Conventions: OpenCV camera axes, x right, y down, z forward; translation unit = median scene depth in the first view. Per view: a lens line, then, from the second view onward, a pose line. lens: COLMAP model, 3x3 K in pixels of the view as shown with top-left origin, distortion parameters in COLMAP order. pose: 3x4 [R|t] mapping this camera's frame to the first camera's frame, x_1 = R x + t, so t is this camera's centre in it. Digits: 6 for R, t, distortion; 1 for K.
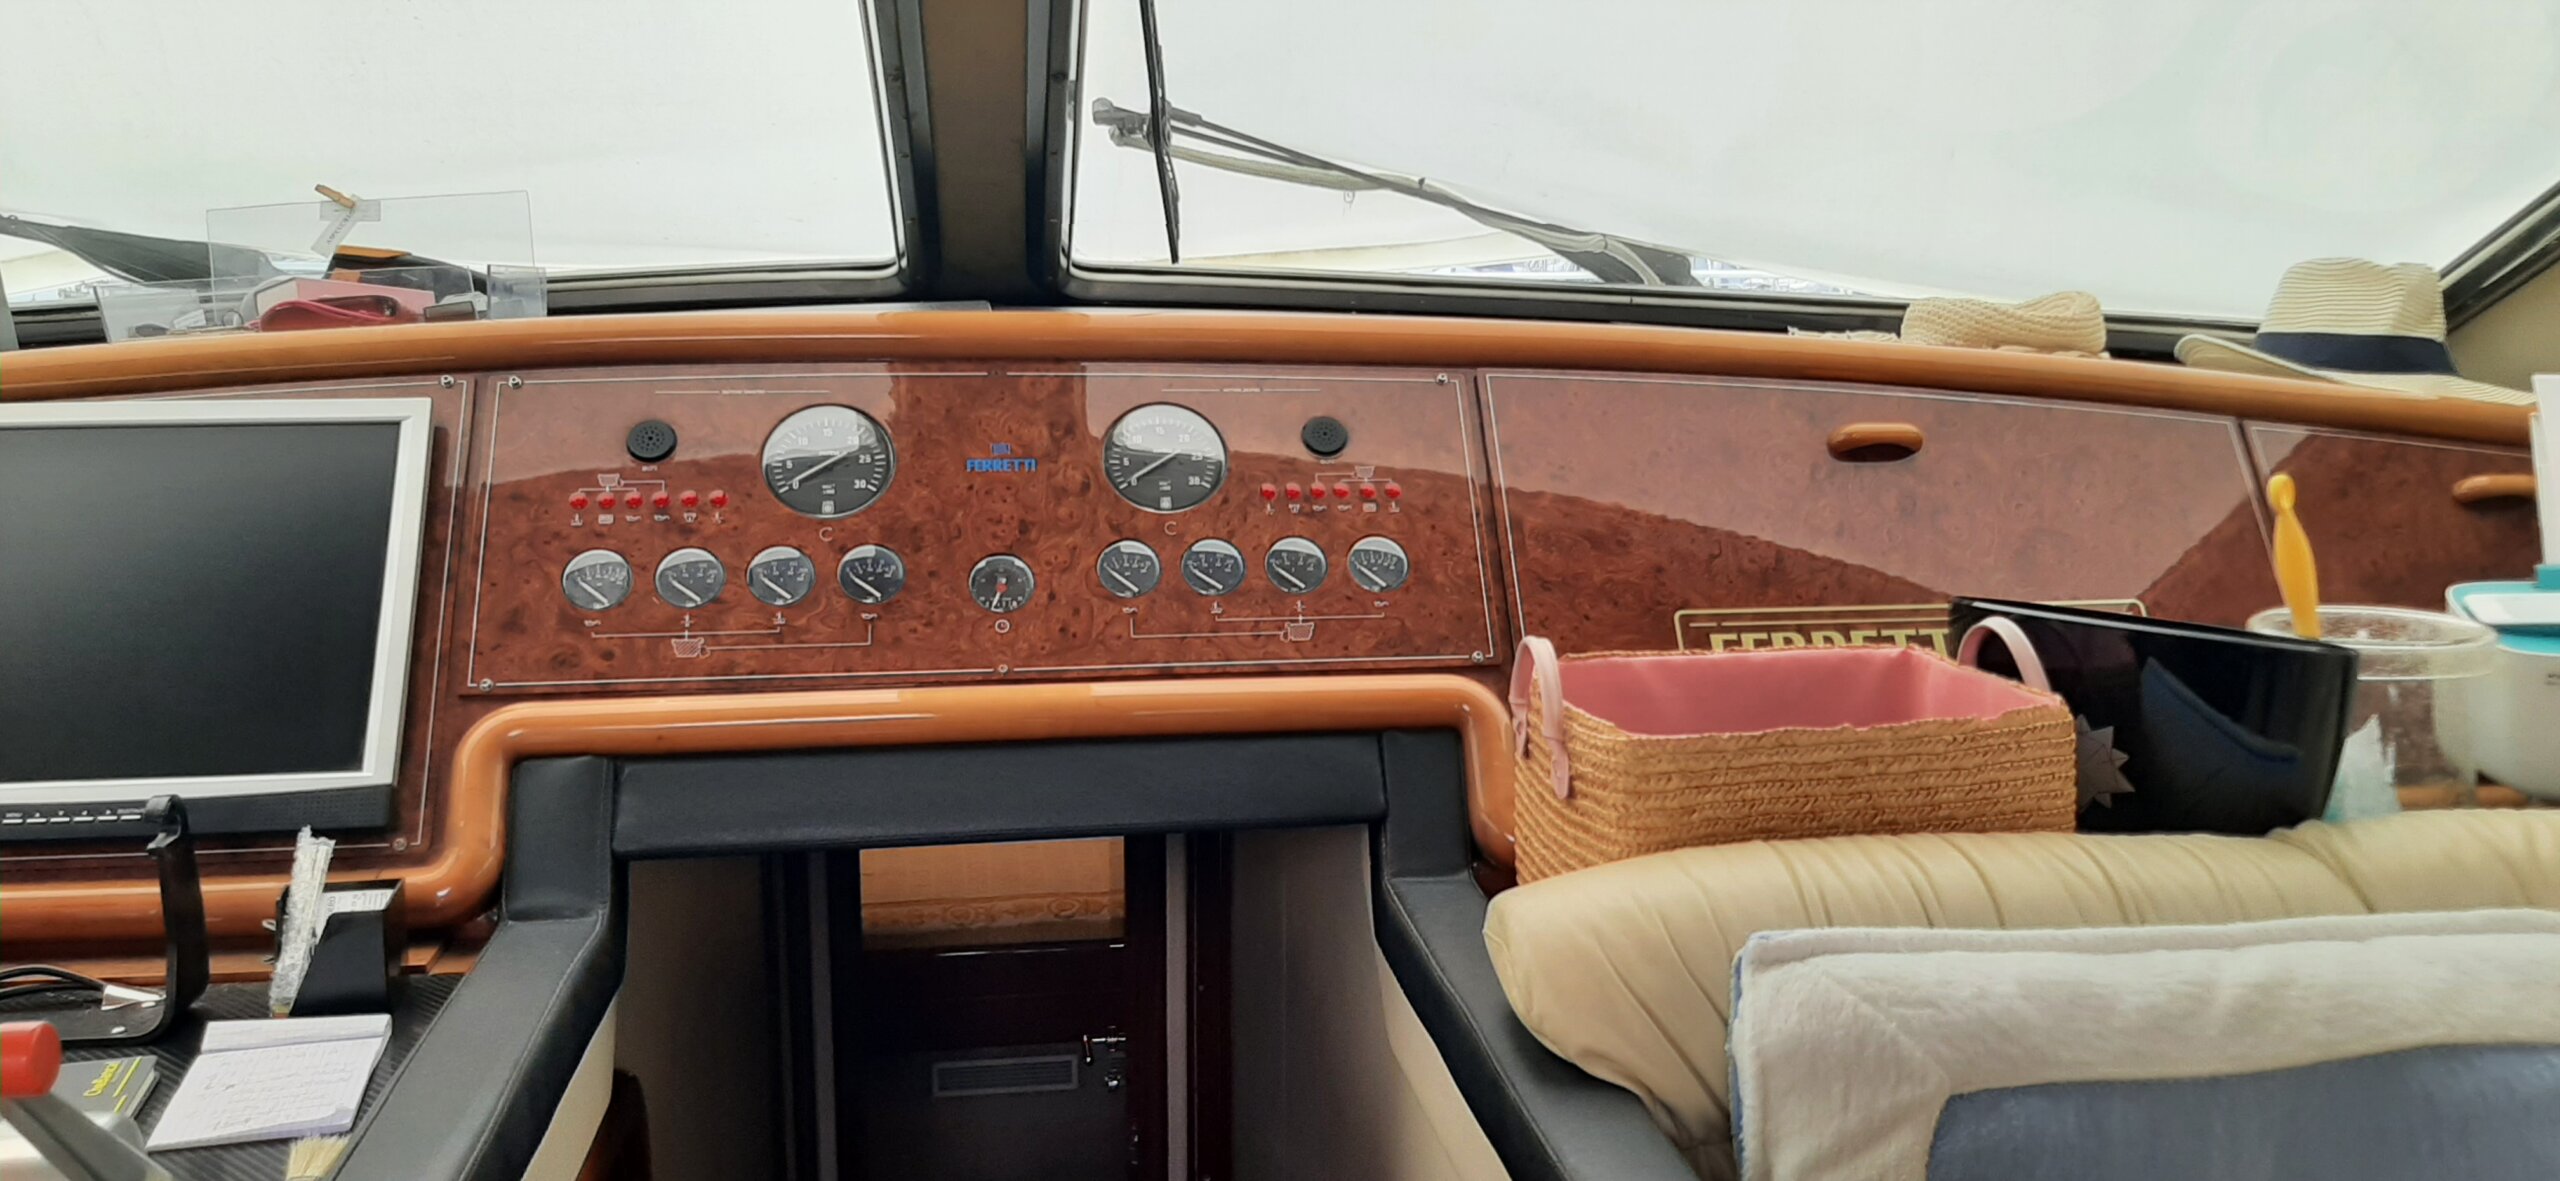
lens RADIAL K [[1982.2, 0, 1280.0], [0, 1982.2, 590.5], [0, 0, 1]] dist [0.062540, -0.124048]
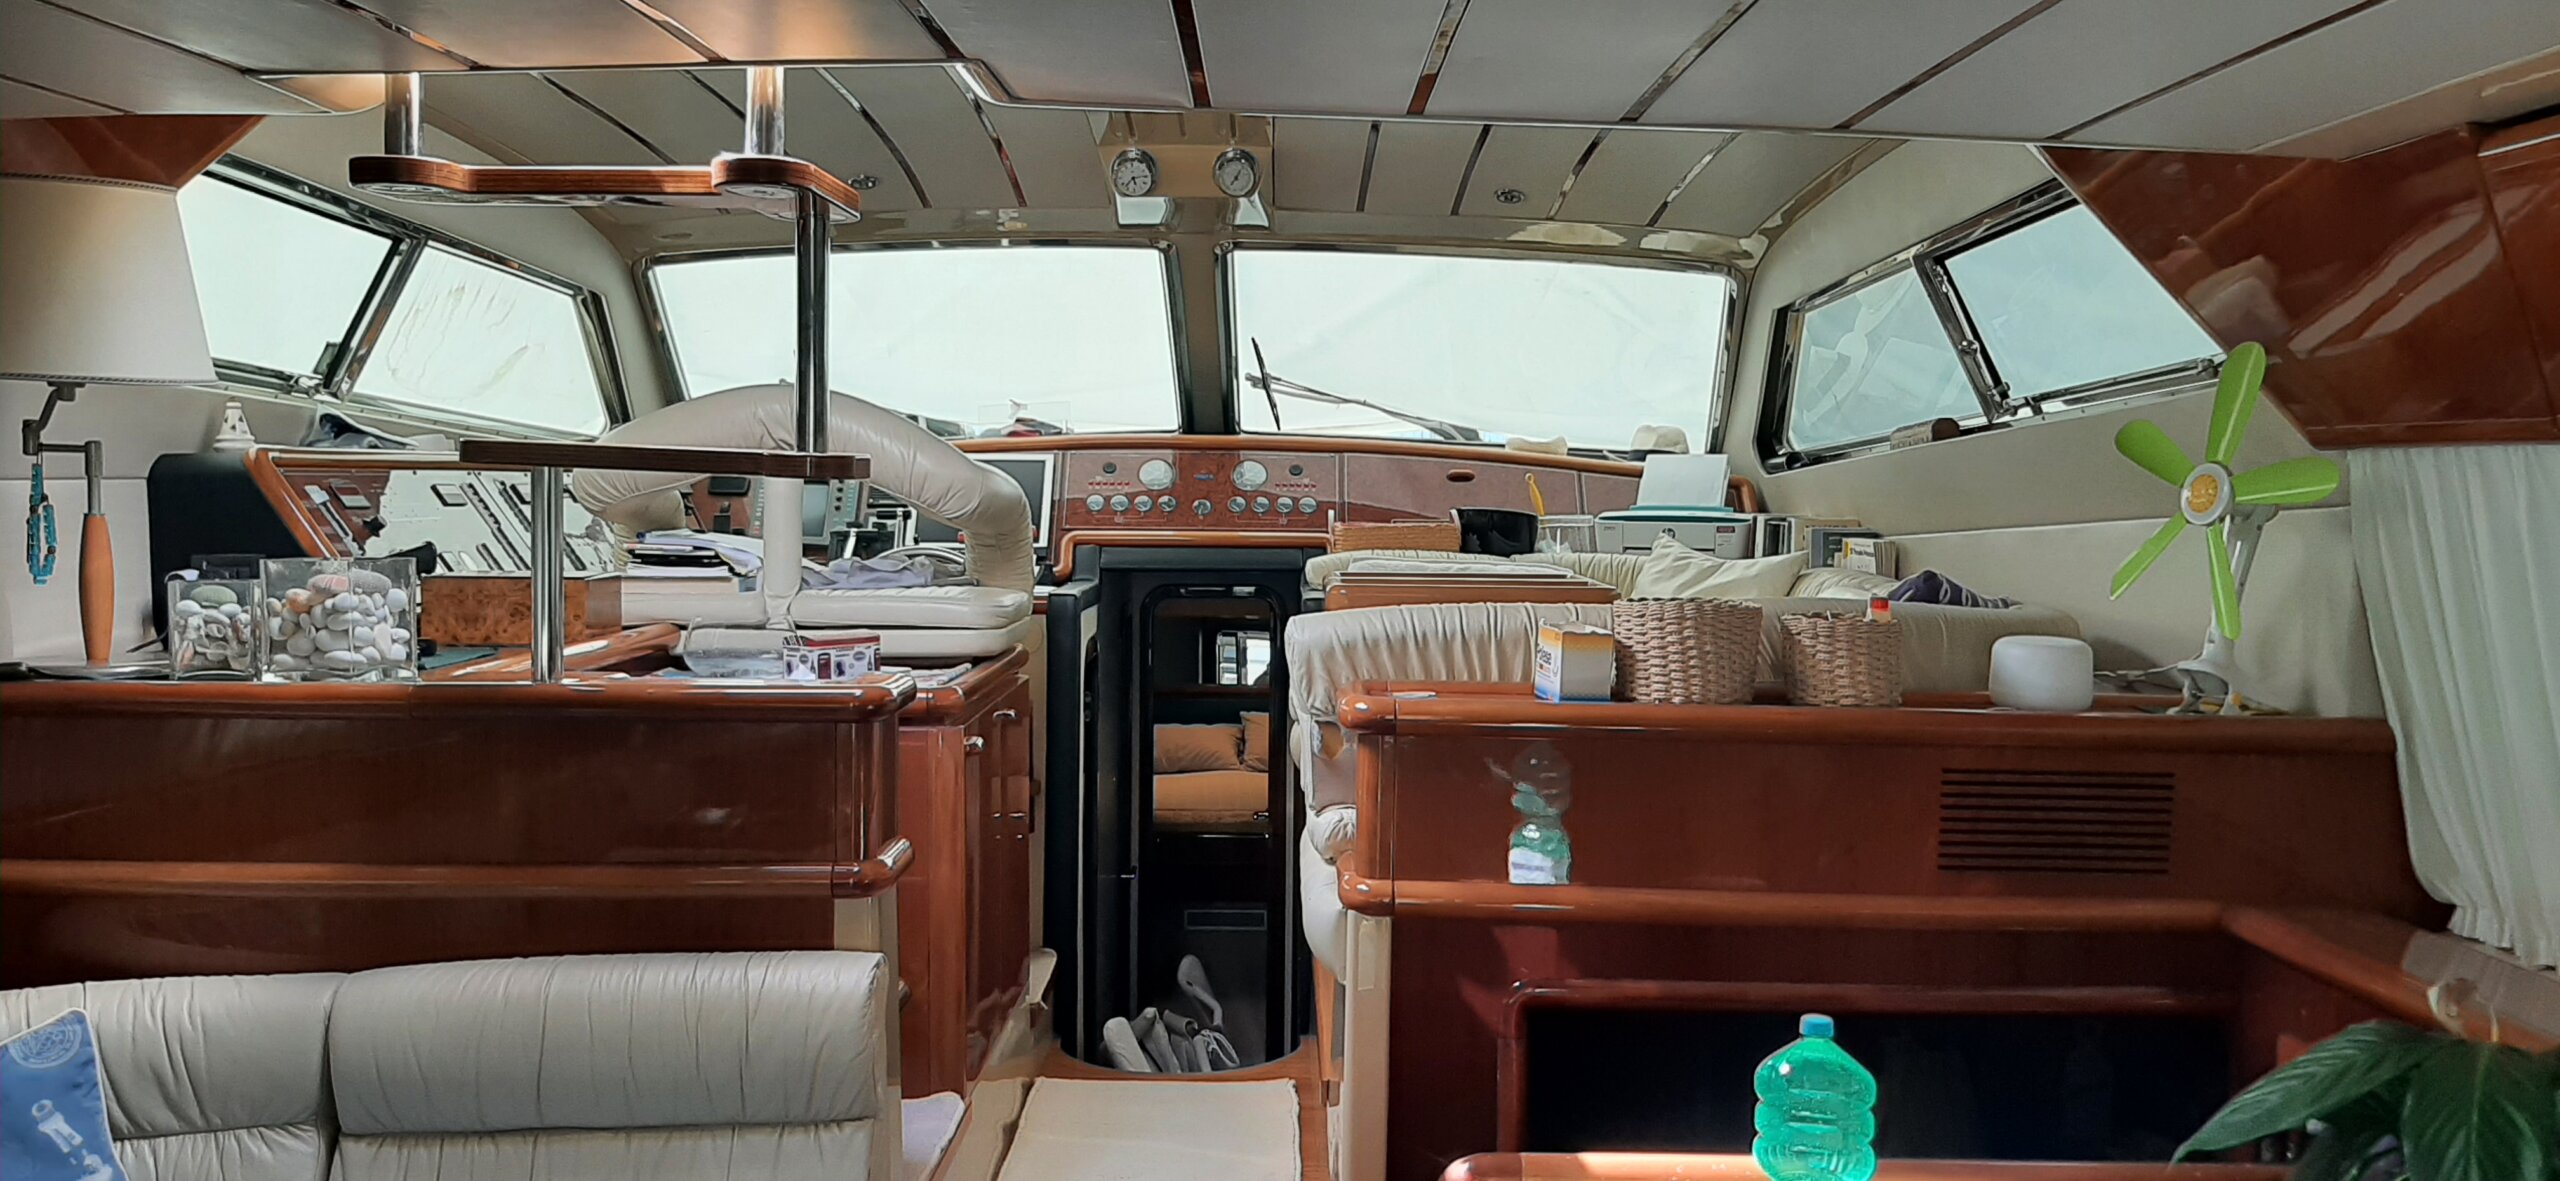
lens RADIAL K [[1982.2, 0, 1280.0], [0, 1982.2, 590.5], [0, 0, 1]] dist [0.062540, -0.124048]
pose [[0.990264, 0.015649, -0.138321, 0.518911], [-0.031602, 0.992989, -0.113905, 0.571557], [0.135569, 0.117167, 0.983816, -2.593947]]
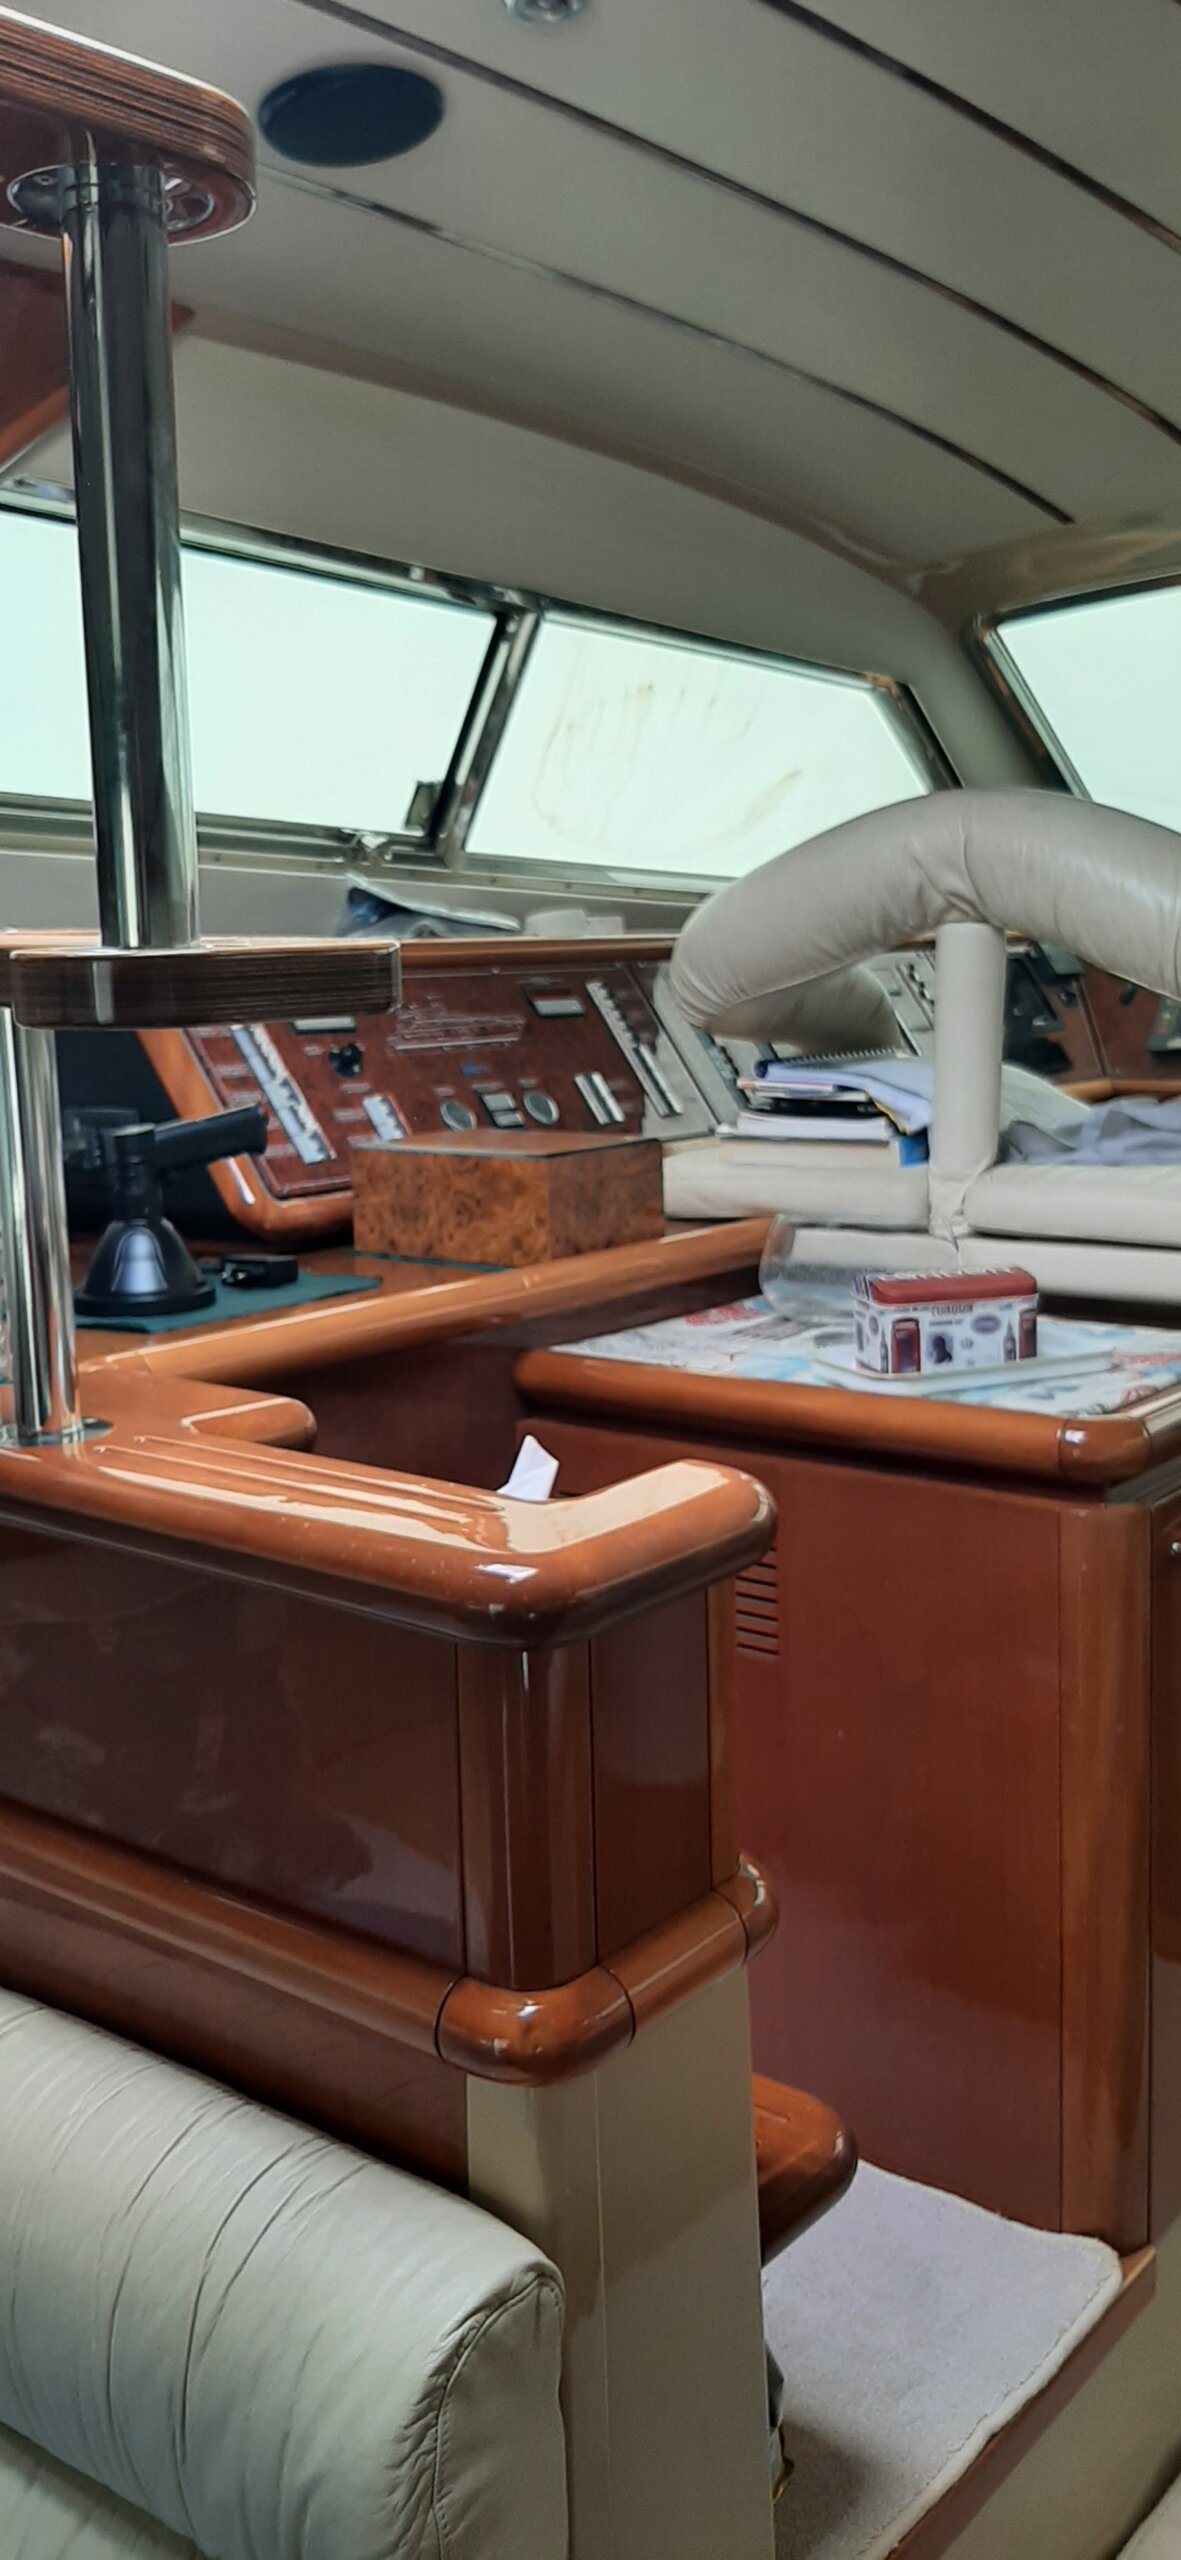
lens RADIAL K [[1982.2, 0, 590.5], [0, 1982.2, 1280.0], [0, 0, 1]] dist [0.062540, -0.124048]
pose [[0.666310, 0.103167, -0.738504, 0.422159], [-0.097809, 0.993918, 0.050600, 0.349138], [0.739233, 0.038517, 0.672348, -1.393380]]
